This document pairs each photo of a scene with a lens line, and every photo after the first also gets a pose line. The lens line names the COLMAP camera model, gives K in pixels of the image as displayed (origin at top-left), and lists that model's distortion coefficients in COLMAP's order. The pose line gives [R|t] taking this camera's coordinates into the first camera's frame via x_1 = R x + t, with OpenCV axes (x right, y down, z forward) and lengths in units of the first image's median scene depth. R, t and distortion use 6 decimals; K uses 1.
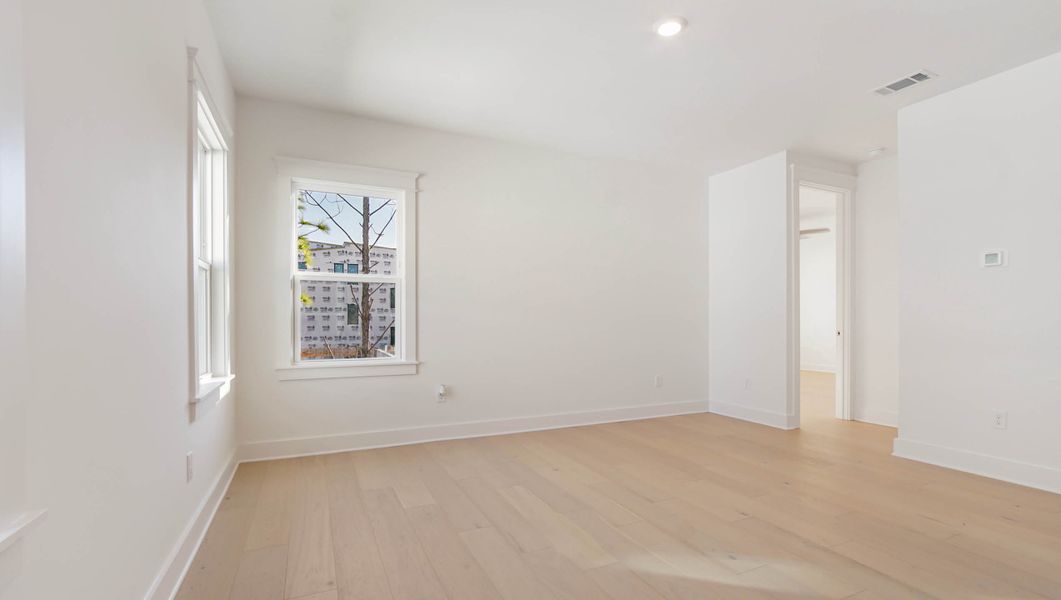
lens RADIAL K [[466.0, 0, 526.1], [0, 466.0, 306.9], [0, 0, 1]] dist [-0.000068, 0.000202]
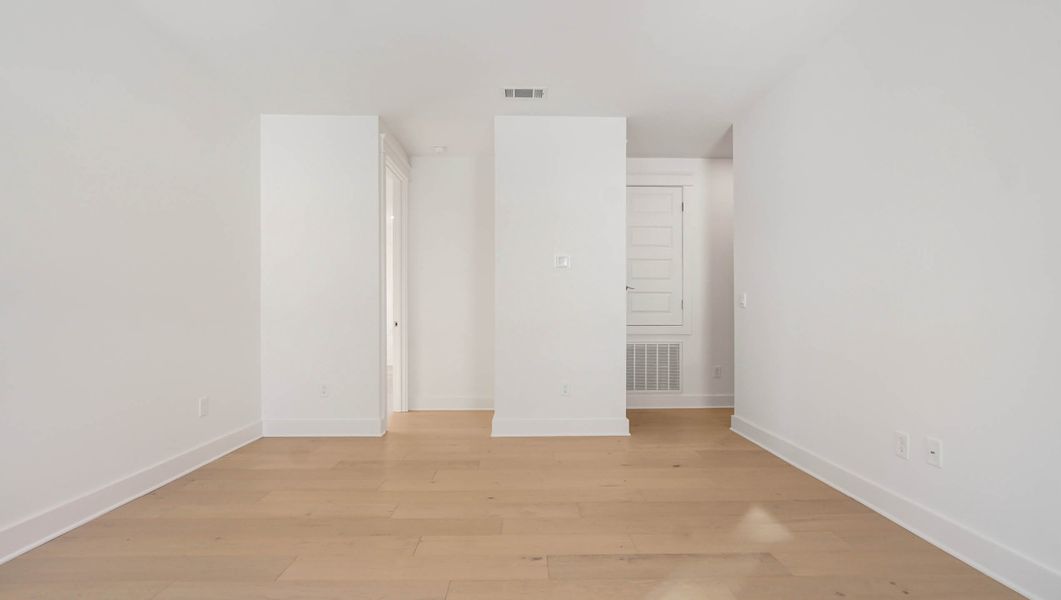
lens RADIAL K [[483.5, 0, 530.5], [0, 483.5, 300.0], [0, 0, 1]] dist [0.000187, 0.000066]
pose [[0.399802, 0.020316, 0.916376, -0.156741], [-0.026125, 0.999601, -0.010763, 0.012660], [-0.916229, -0.019638, 0.400173, 0.384688]]
